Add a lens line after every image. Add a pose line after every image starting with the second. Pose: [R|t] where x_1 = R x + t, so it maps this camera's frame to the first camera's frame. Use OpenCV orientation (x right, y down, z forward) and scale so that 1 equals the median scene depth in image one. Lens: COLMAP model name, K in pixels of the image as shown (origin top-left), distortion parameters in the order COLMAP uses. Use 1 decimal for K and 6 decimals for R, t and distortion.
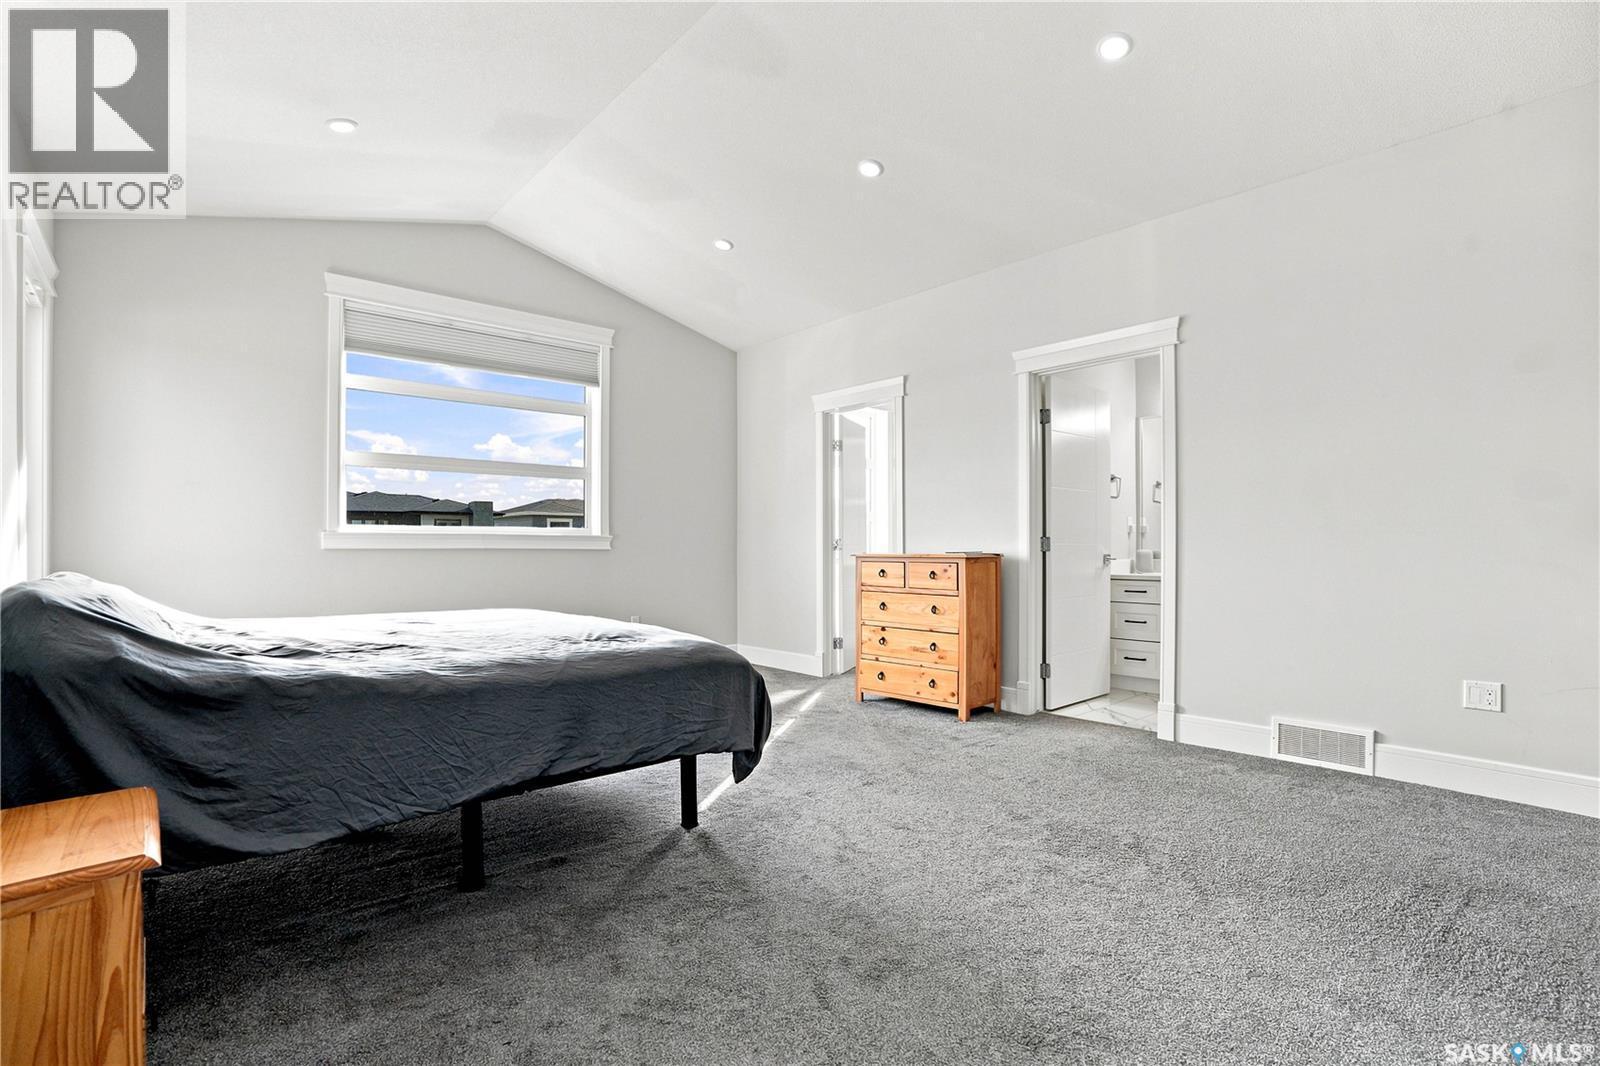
lens RADIAL K [[750.4, 0, 803.9], [0, 750.4, 549.5], [0, 0, 1]] dist [-0.028534, 0.020761]
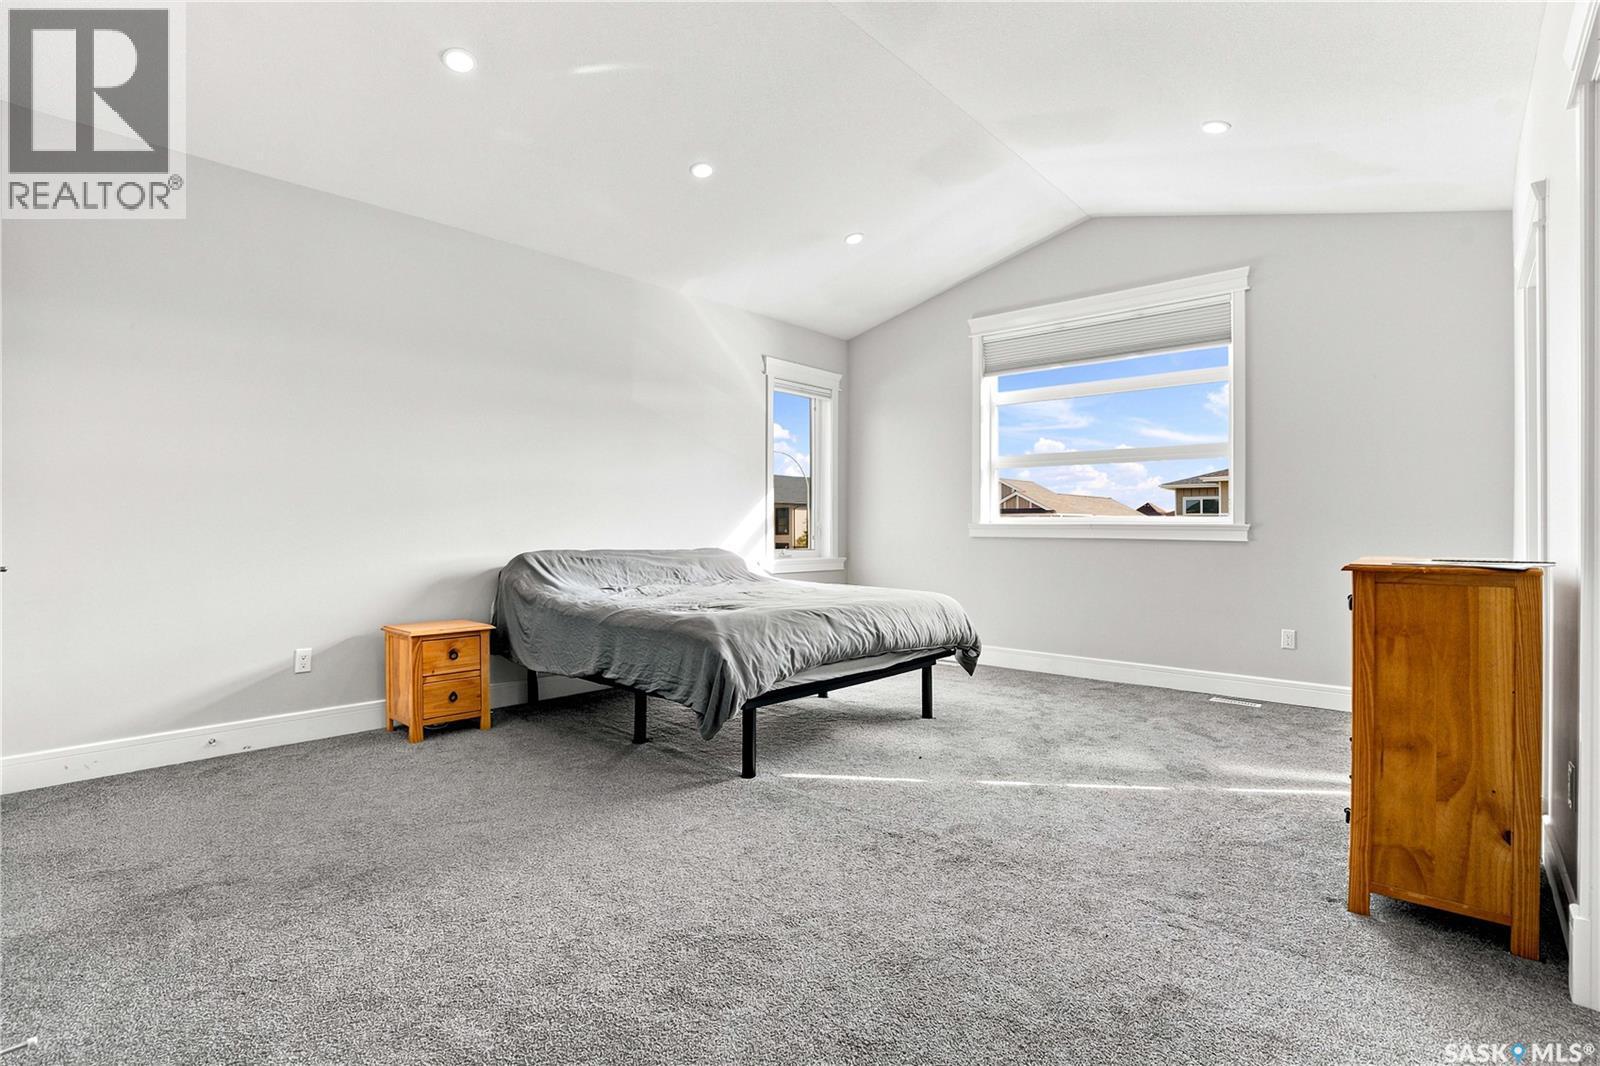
lens RADIAL K [[750.4, 0, 803.9], [0, 750.4, 549.5], [0, 0, 1]] dist [-0.028534, 0.020761]
pose [[0.118791, 0.025413, -0.992594, 0.594903], [-0.008073, 0.999664, 0.024628, -0.008972], [0.992887, 0.005087, 0.118956, 0.555512]]
